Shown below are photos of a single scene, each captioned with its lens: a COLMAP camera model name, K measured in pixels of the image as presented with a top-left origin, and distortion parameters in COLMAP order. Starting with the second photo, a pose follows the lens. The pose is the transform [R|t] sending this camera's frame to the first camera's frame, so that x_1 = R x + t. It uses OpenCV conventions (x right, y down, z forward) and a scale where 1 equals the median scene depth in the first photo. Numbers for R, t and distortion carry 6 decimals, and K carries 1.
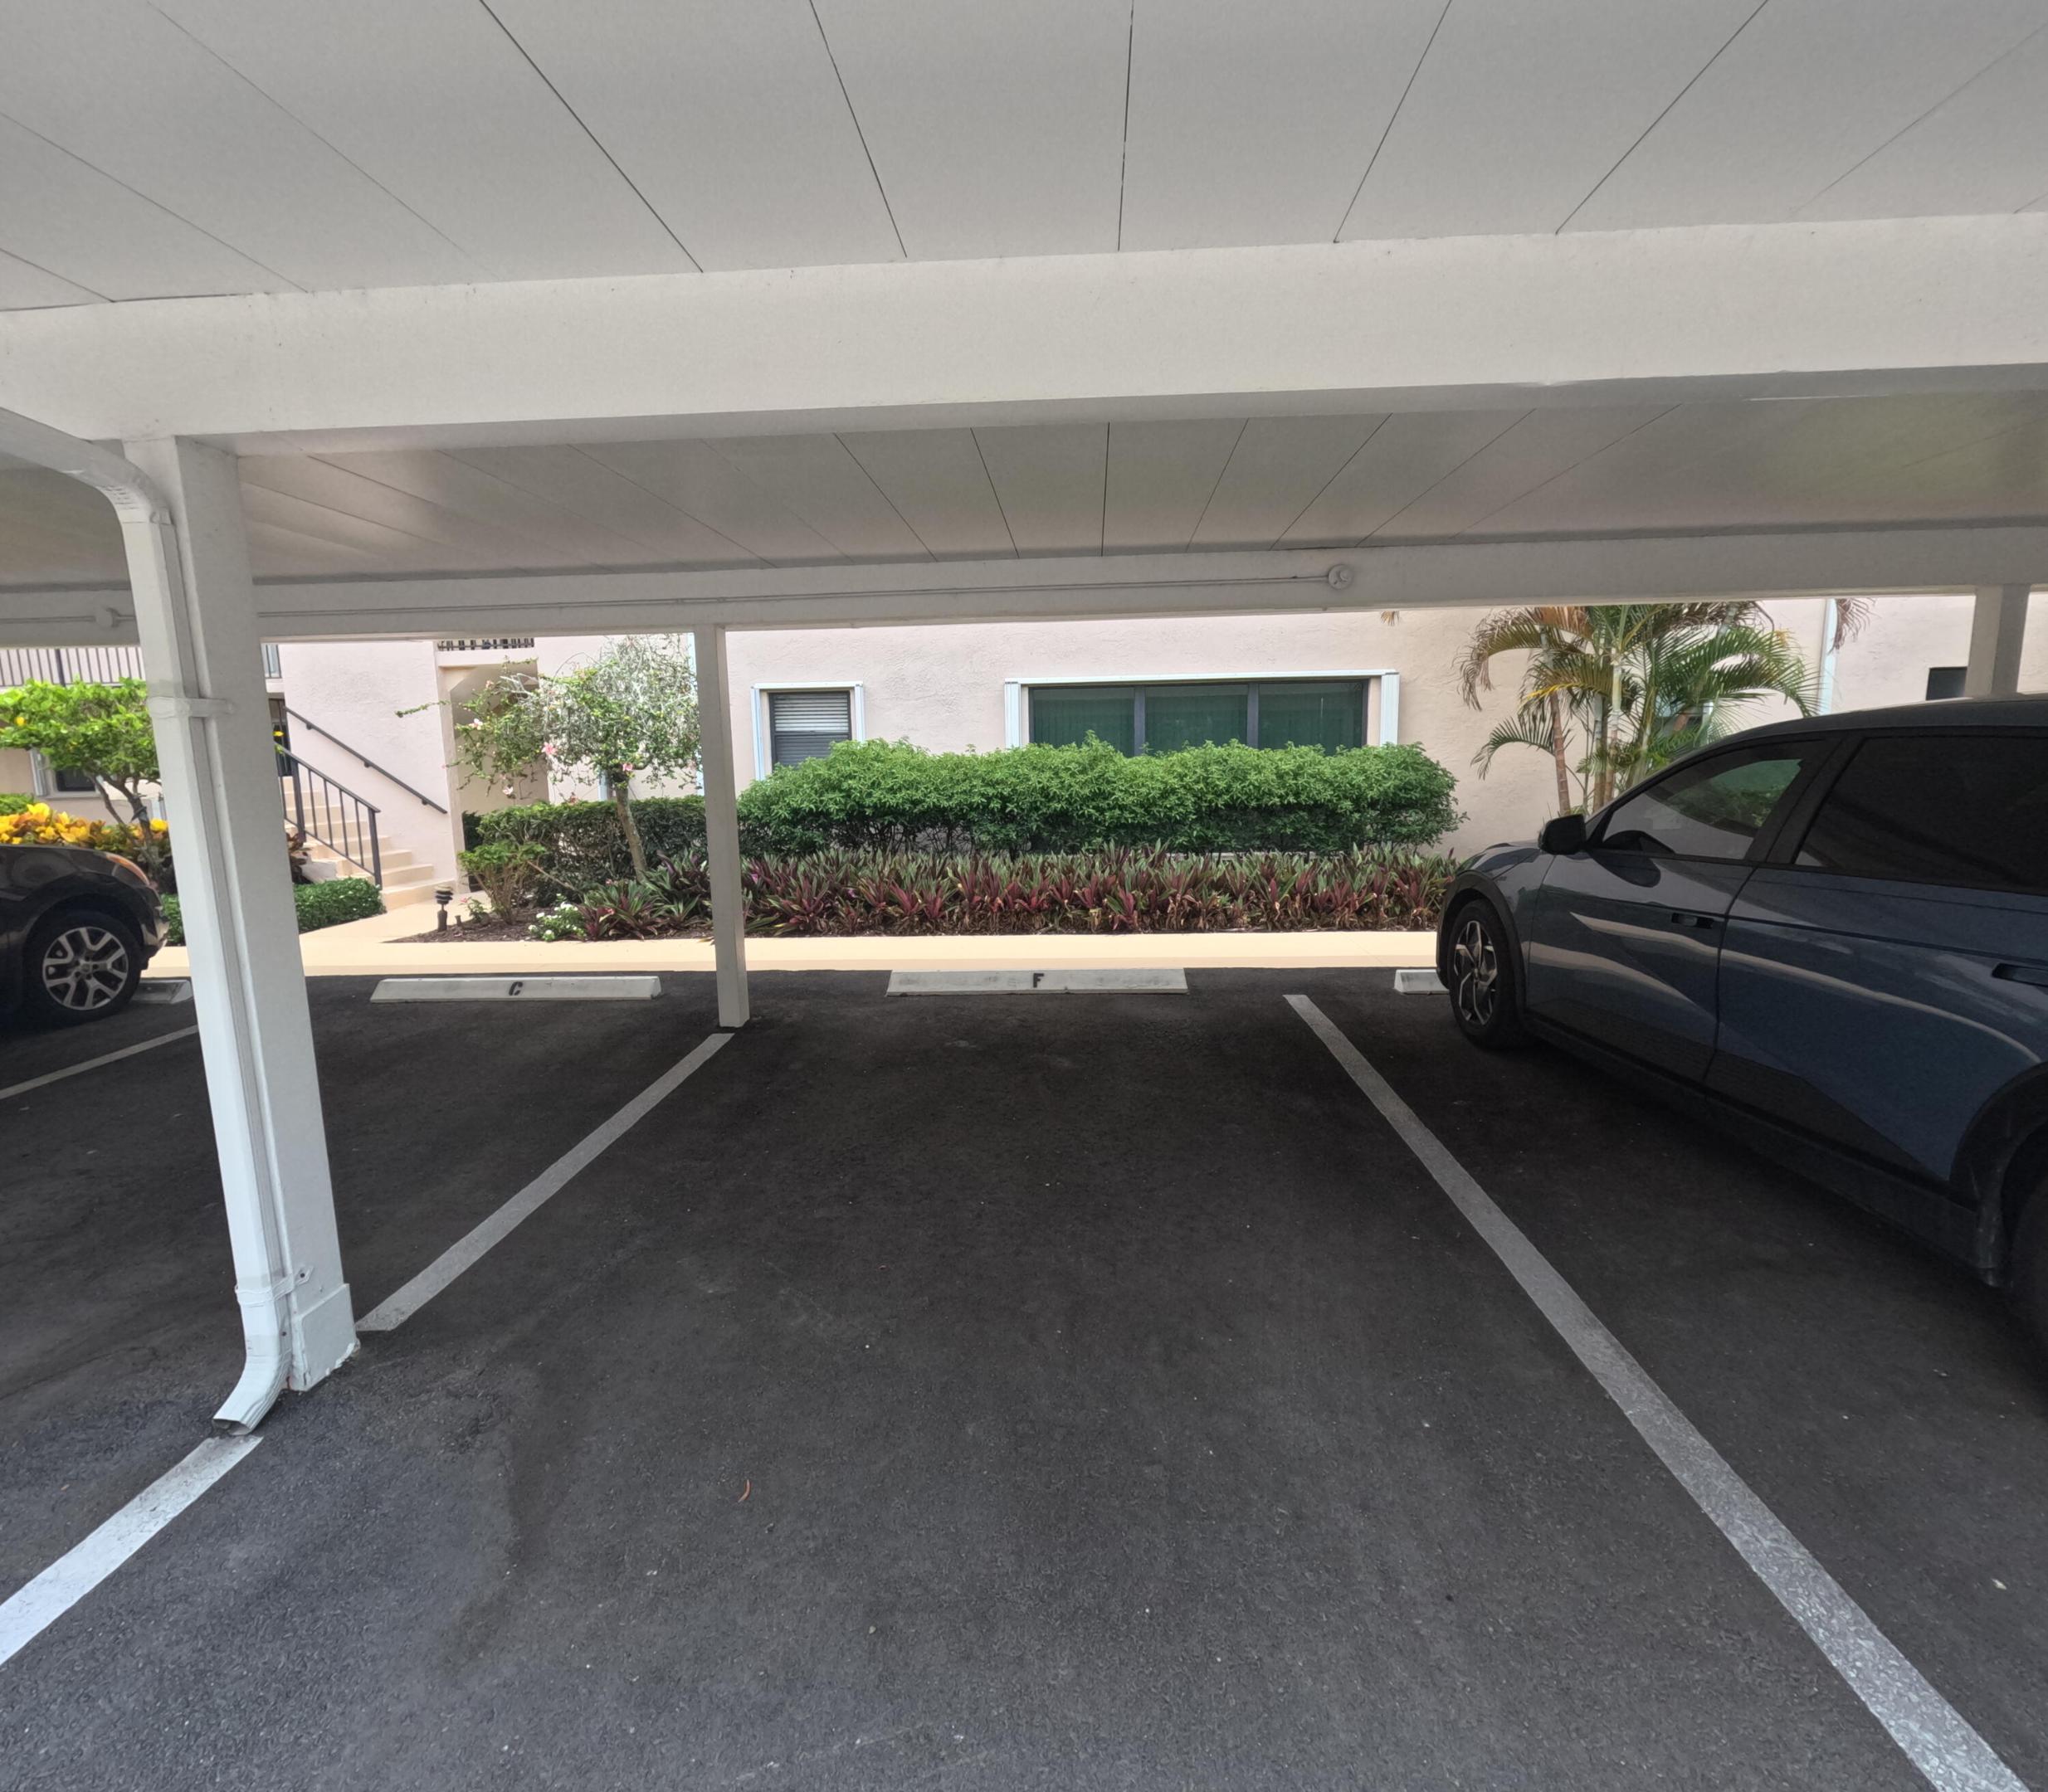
lens RADIAL K [[982.9, 0, 1027.0], [0, 982.9, 902.1], [0, 0, 1]] dist [0.002242, 0.000653]
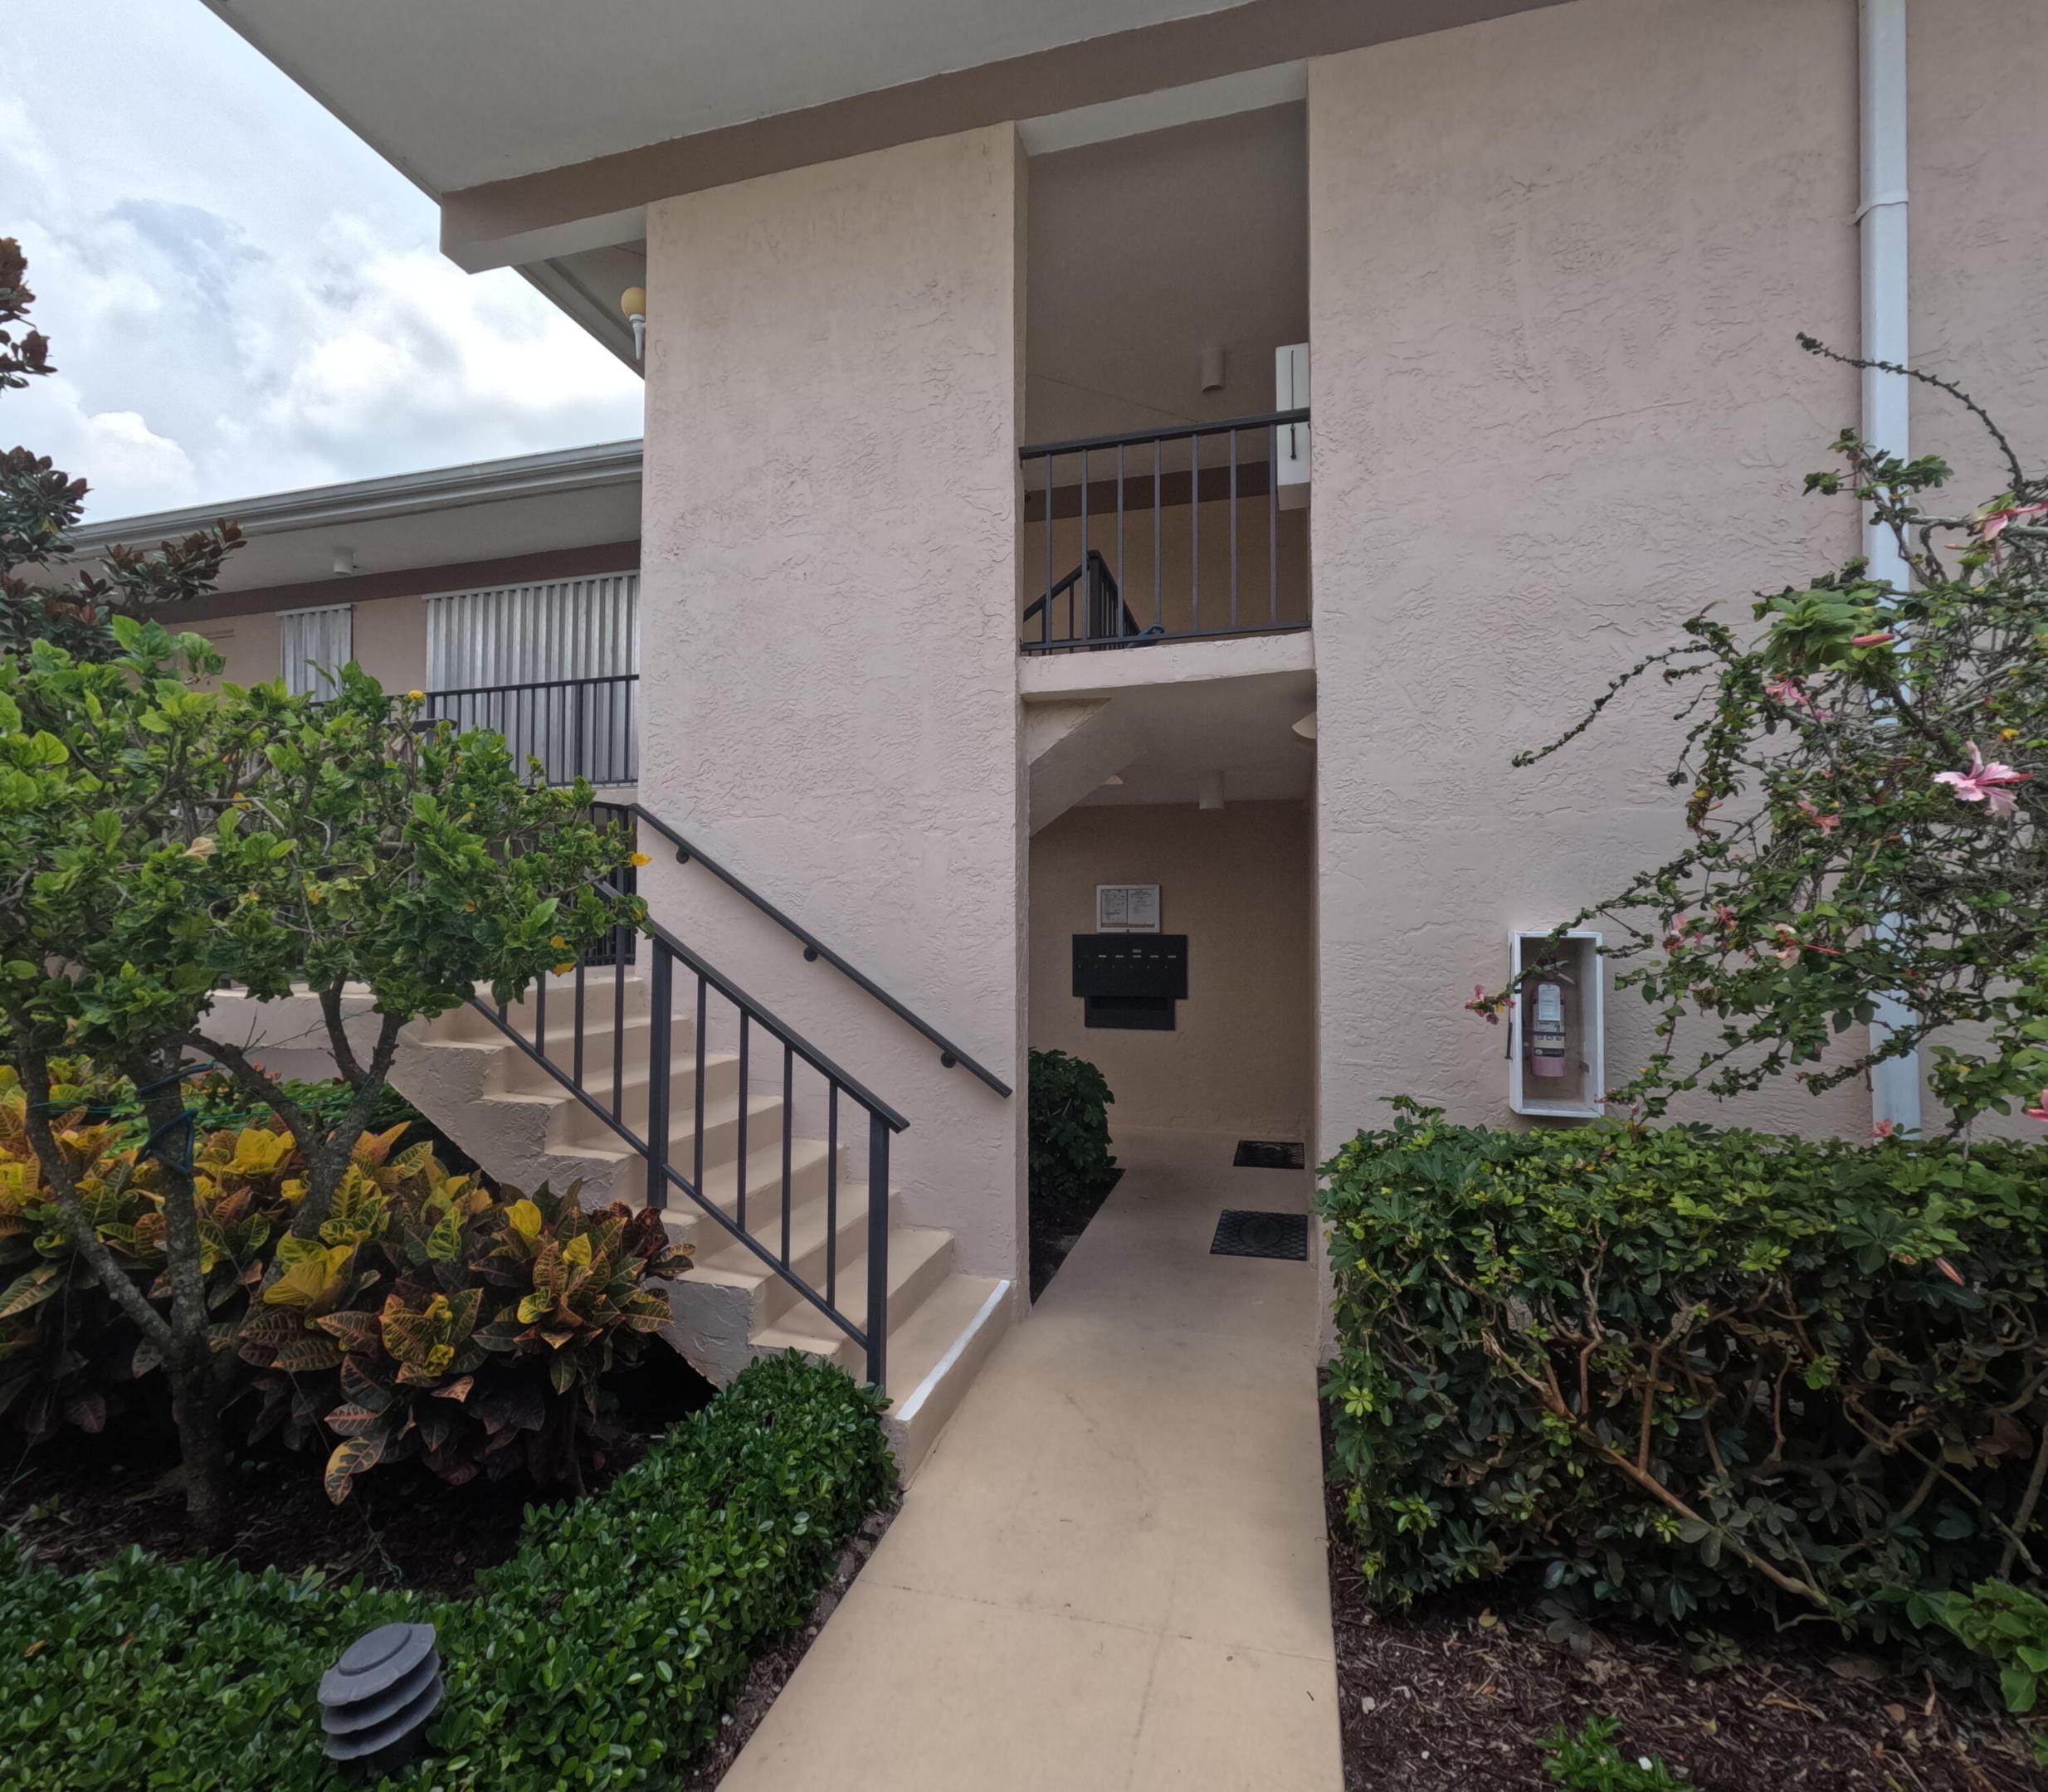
lens RADIAL K [[982.9, 0, 1027.0], [0, 982.9, 902.1], [0, 0, 1]] dist [0.002242, 0.000653]
pose [[0.980186, 0.020449, -0.197021, -0.527980], [-0.052888, 0.985564, -0.160830, -0.105004], [0.190888, 0.168063, 0.967118, 0.664353]]
